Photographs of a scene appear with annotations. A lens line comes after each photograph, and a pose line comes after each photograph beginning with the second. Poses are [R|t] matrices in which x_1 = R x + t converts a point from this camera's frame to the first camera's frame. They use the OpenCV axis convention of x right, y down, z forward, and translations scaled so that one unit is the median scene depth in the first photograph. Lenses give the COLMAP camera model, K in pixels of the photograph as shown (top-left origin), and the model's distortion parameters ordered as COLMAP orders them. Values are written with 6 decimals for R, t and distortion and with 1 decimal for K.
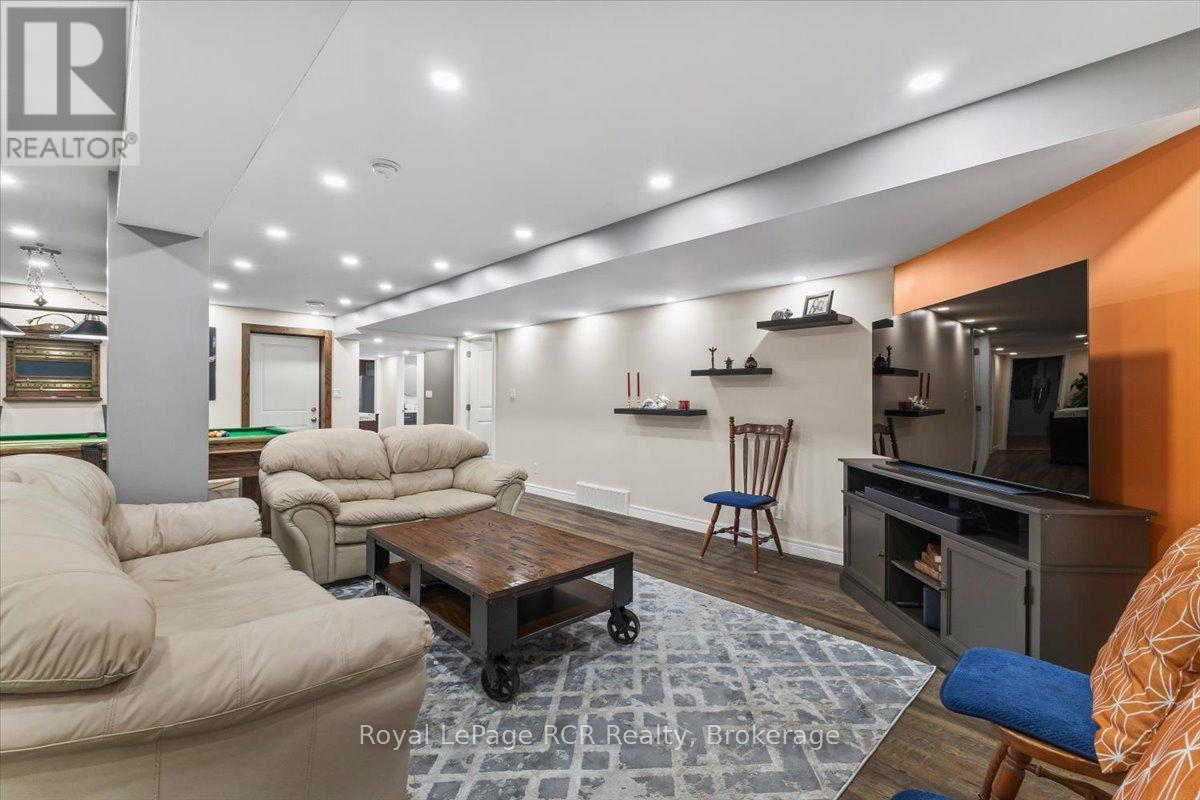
lens RADIAL K [[518.7, 0, 602.3], [0, 518.7, 397.1], [0, 0, 1]] dist [0.002365, 0.000097]
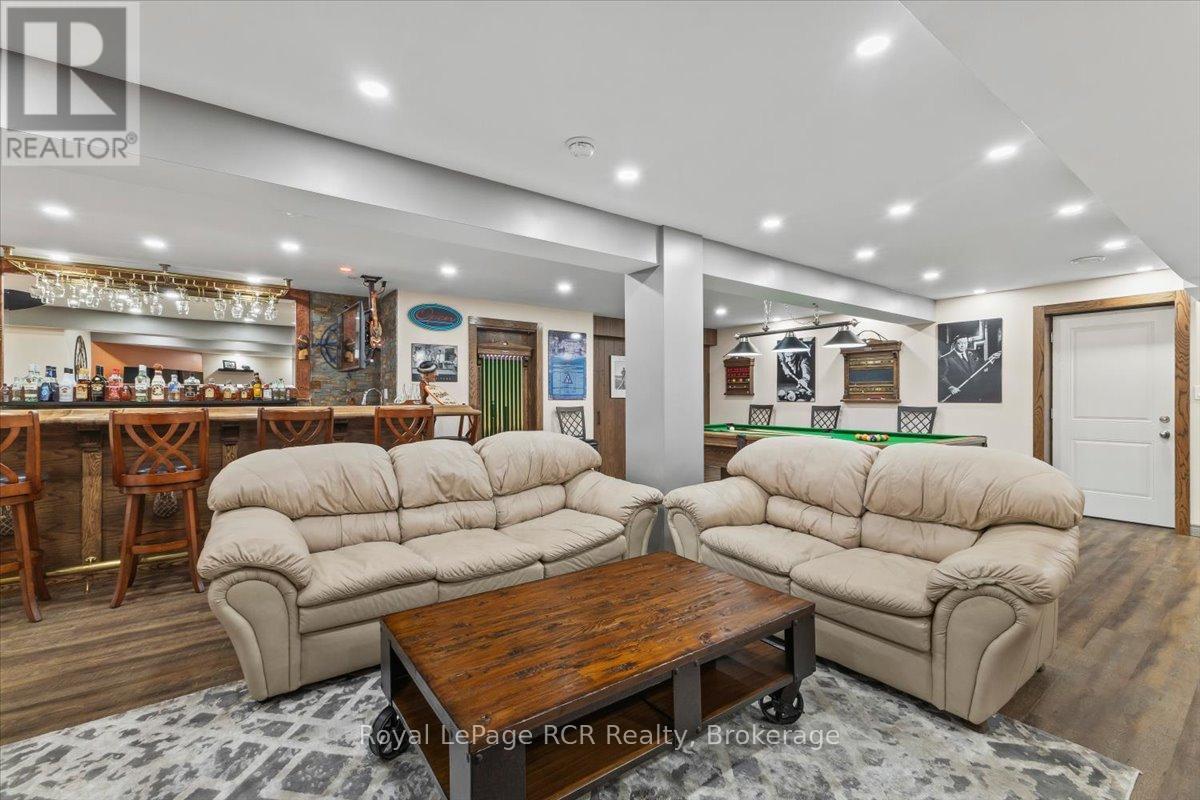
lens RADIAL K [[518.7, 0, 602.4], [0, 518.7, 398.1], [0, 0, 1]] dist [0.002365, 0.000097]
pose [[-0.118453, -0.001298, -0.992959, 0.218040], [-0.002308, 0.999997, -0.001032, 0.001071], [0.992957, 0.002170, -0.118455, 0.520741]]
